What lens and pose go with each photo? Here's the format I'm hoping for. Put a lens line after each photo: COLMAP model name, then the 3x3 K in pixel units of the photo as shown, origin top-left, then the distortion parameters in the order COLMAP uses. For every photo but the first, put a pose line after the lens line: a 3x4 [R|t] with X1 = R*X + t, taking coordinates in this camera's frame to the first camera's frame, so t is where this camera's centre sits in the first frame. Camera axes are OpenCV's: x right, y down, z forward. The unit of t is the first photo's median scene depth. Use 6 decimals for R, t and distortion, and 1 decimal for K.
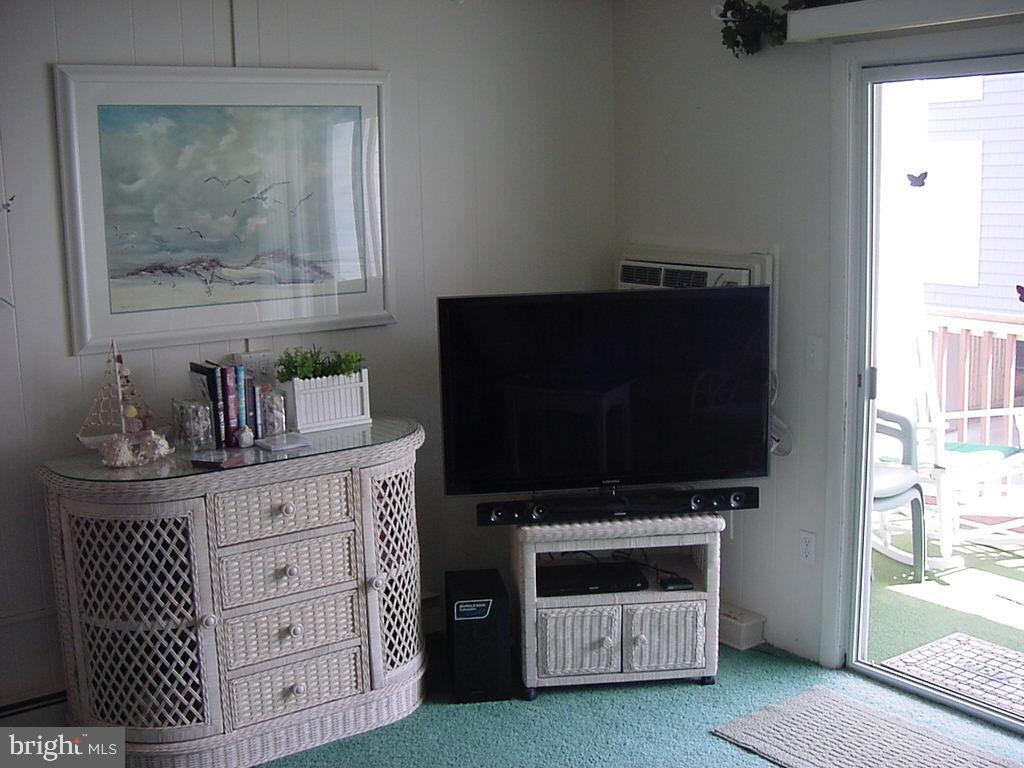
lens RADIAL K [[1201.7, 0, 511.6], [0, 1201.7, 388.9], [0, 0, 1]] dist [-0.143688, 0.000000]
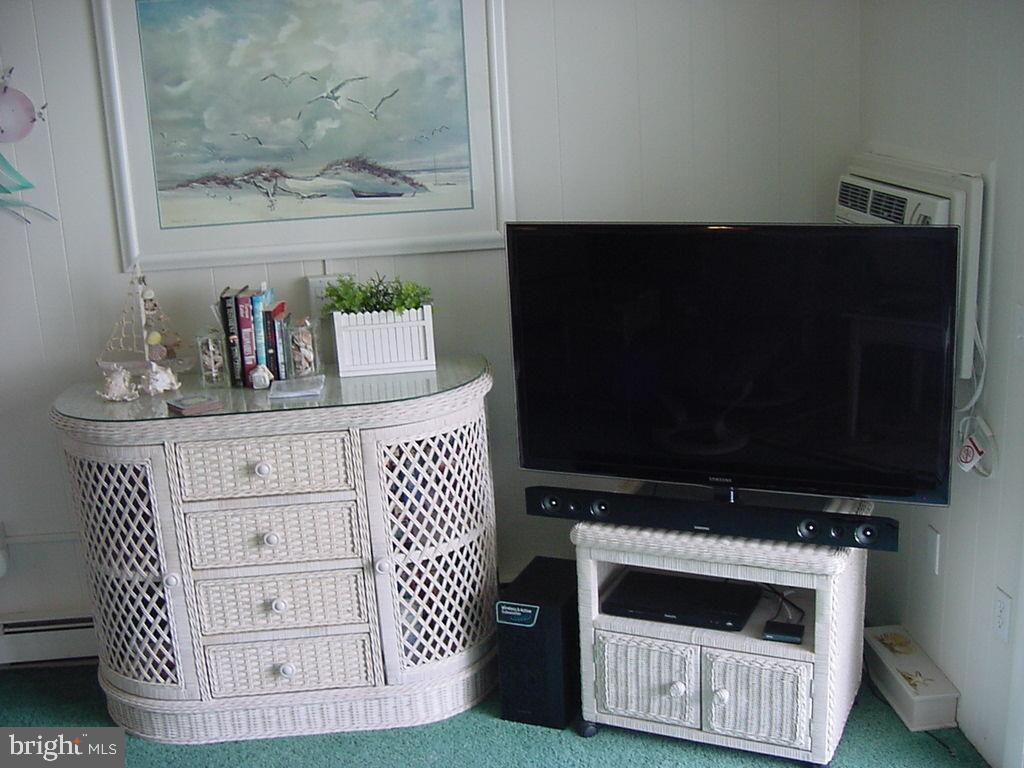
lens RADIAL K [[1201.7, 0, 513.7], [0, 1201.7, 383.8], [0, 0, 1]] dist [-0.143688, 0.000000]
pose [[0.863353, 0.109350, -0.492610, 0.357836], [-0.057526, 0.991201, 0.119208, -0.067859], [0.501311, -0.074581, 0.862047, 0.325091]]
